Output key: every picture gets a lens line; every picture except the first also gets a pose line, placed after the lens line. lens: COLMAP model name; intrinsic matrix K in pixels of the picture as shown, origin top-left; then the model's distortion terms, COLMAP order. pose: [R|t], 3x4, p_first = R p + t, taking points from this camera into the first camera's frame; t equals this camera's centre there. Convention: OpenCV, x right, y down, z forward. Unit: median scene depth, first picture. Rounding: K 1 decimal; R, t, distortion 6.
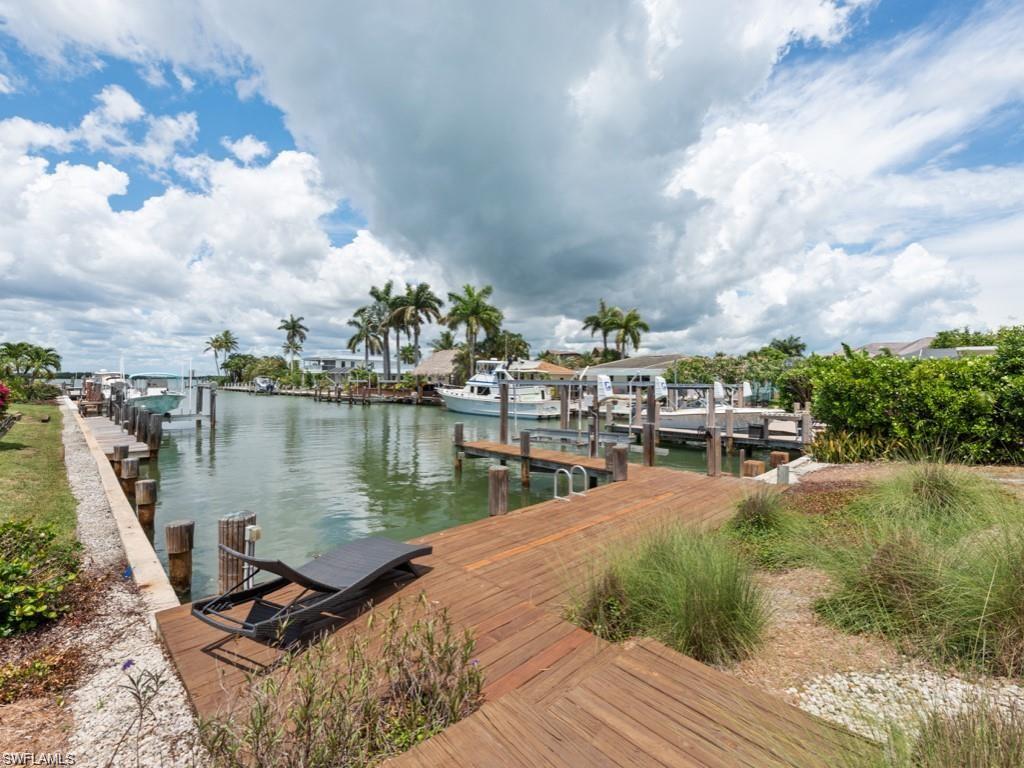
lens RADIAL K [[446.8, 0, 512.0], [0, 446.8, 384.0], [0, 0, 1]] dist [-0.001232, -0.000521]
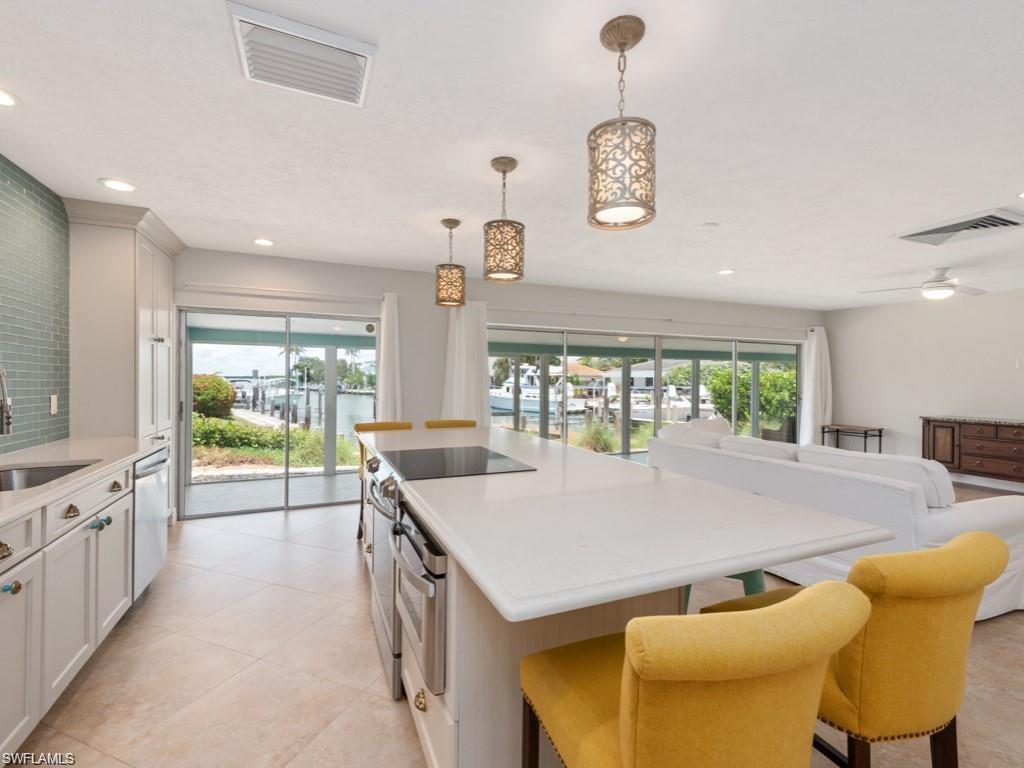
lens RADIAL K [[456.6, 0, 506.0], [0, 456.6, 384.4], [0, 0, 1]] dist [0.013495, -0.000842]
pose [[0.992638, -0.000857, -0.121113, 0.038591], [0.001308, 0.999992, 0.003646, -0.004443], [0.121109, -0.003778, 0.992632, -0.160949]]
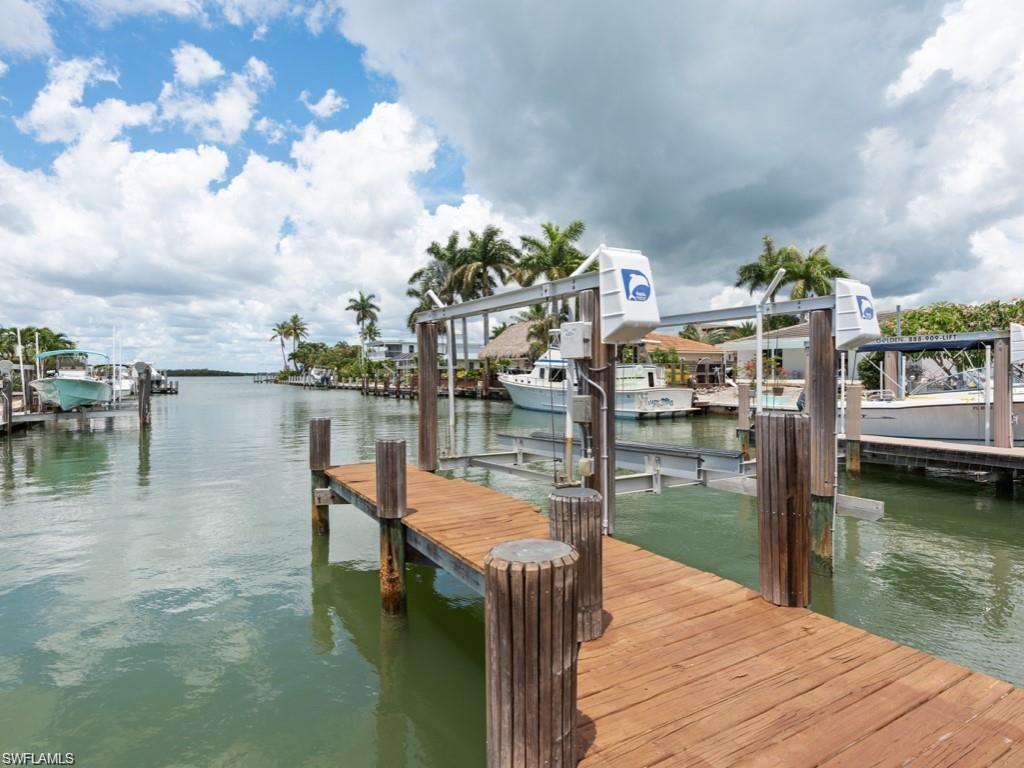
lens RADIAL K [[564.6, 0, 512.0], [0, 564.6, 384.0], [0, 0, 1]] dist [0.004921, -0.000802]
pose [[0.970176, -0.009560, -0.242214, 0.046166], [0.012467, 0.999867, 0.010474, 0.012823], [0.242082, -0.013181, 0.970166, 0.130823]]
